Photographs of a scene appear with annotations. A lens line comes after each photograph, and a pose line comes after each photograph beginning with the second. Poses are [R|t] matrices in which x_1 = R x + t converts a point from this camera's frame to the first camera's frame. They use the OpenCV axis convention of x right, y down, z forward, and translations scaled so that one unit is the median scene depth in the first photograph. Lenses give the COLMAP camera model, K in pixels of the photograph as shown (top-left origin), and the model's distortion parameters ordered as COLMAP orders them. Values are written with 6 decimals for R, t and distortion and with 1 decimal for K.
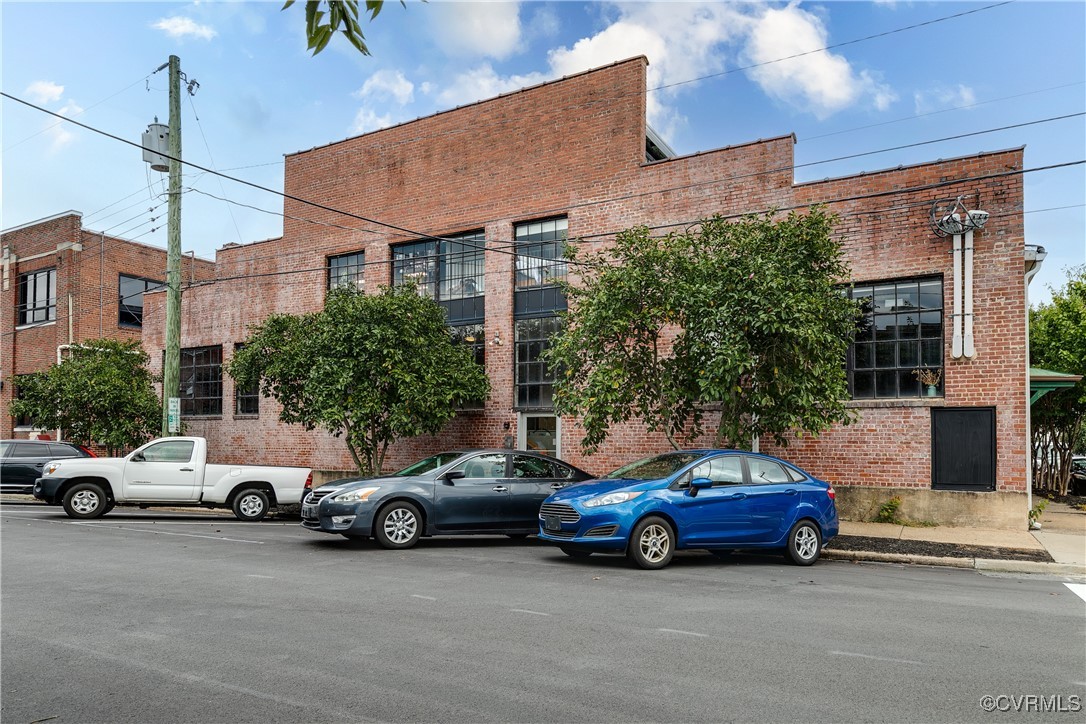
lens RADIAL K [[717.5, 0, 543.4], [0, 717.5, 372.9], [0, 0, 1]] dist [-0.001946, -0.002732]
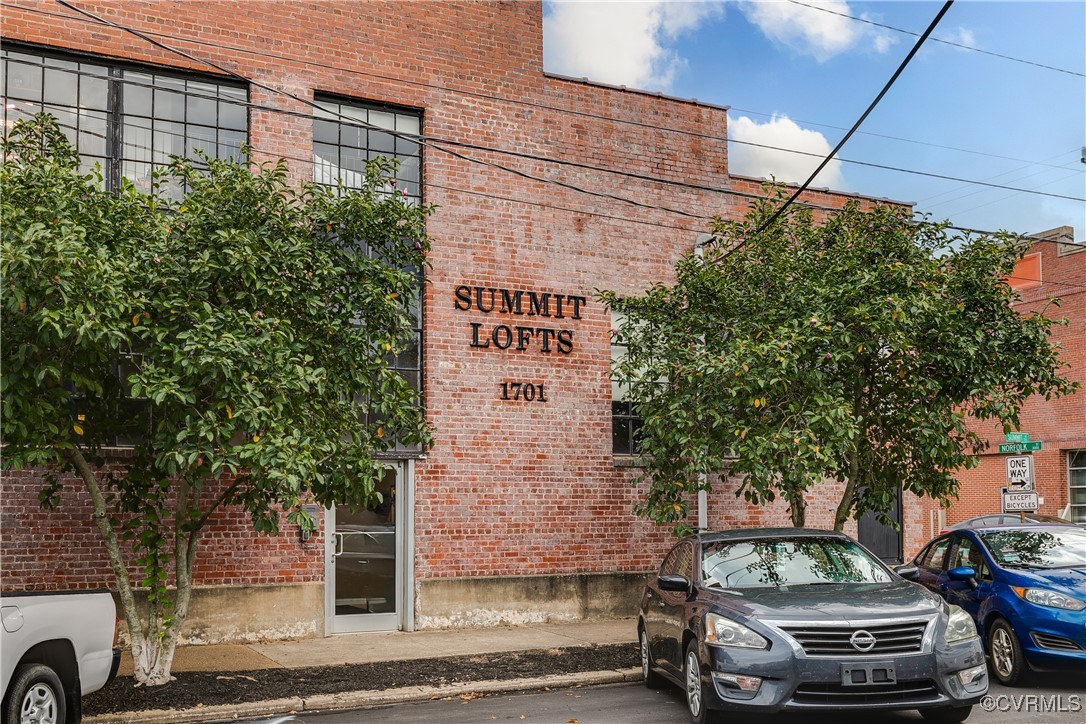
lens RADIAL K [[1063.4, 0, 496.5], [0, 1063.4, 394.1], [0, 0, 1]] dist [0.005070, -0.001233]
pose [[0.576872, 0.083064, 0.812600, -0.650797], [-0.072138, 0.996110, -0.050610, 0.042364], [-0.813643, -0.029424, 0.580620, 0.505693]]
